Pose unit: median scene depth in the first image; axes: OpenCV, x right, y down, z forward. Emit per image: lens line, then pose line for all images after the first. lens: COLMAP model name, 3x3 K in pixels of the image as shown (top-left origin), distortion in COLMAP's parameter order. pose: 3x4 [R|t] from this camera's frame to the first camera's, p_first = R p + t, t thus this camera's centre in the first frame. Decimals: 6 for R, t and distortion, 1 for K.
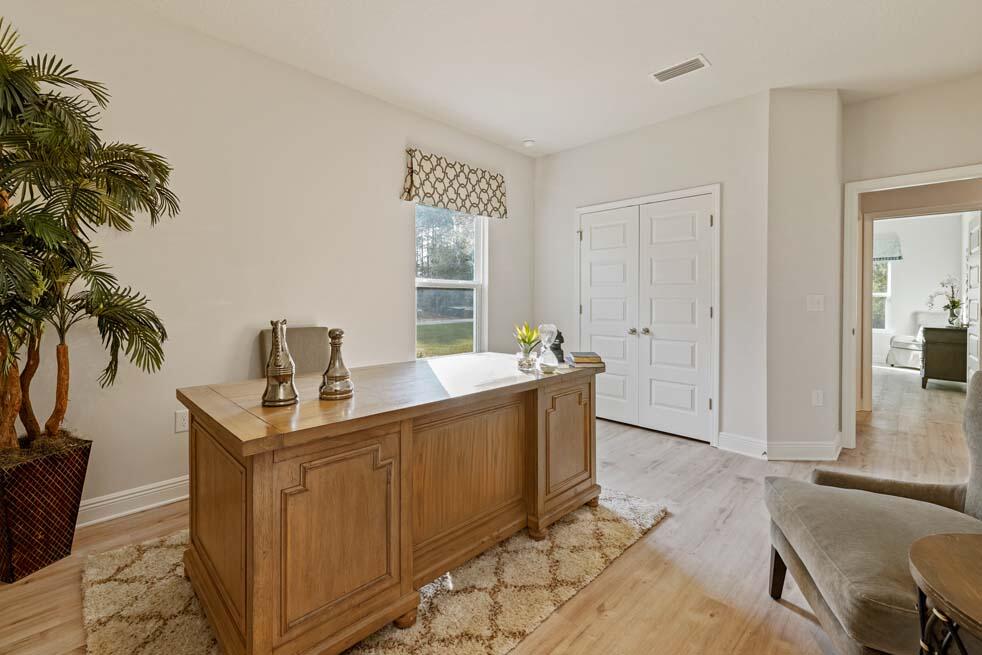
lens RADIAL K [[422.7, 0, 483.9], [0, 422.7, 305.3], [0, 0, 1]] dist [0.009762, -0.000452]
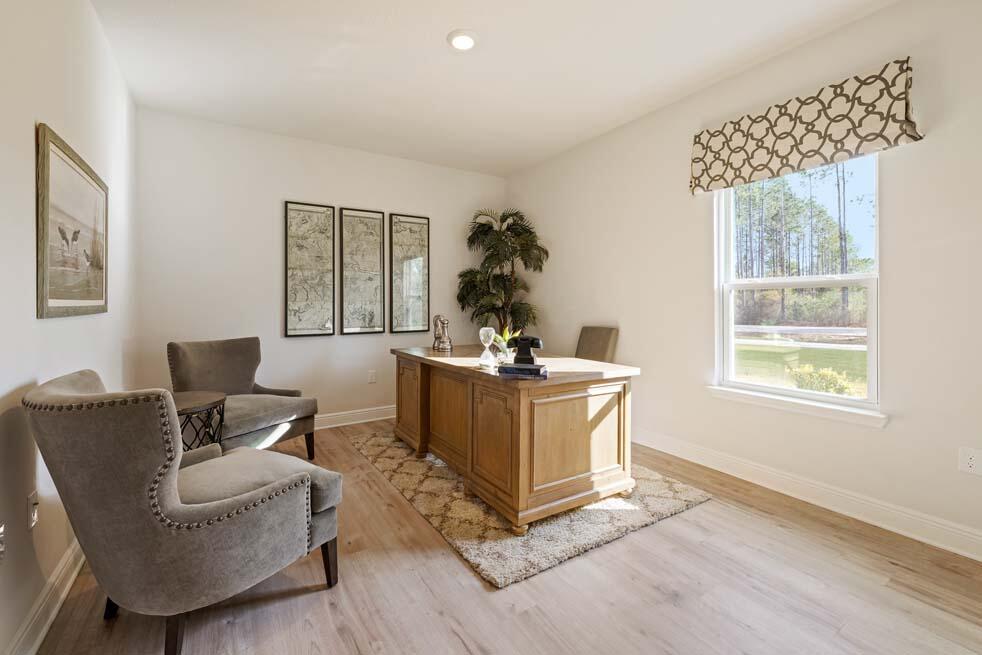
lens RADIAL K [[422.7, 0, 484.3], [0, 422.7, 301.5], [0, 0, 1]] dist [0.009762, -0.000452]
pose [[-0.221159, -0.009427, -0.975192, 0.789348], [-0.012117, 0.999903, -0.006918, -0.010497], [0.975162, 0.010286, -0.221252, 0.768225]]
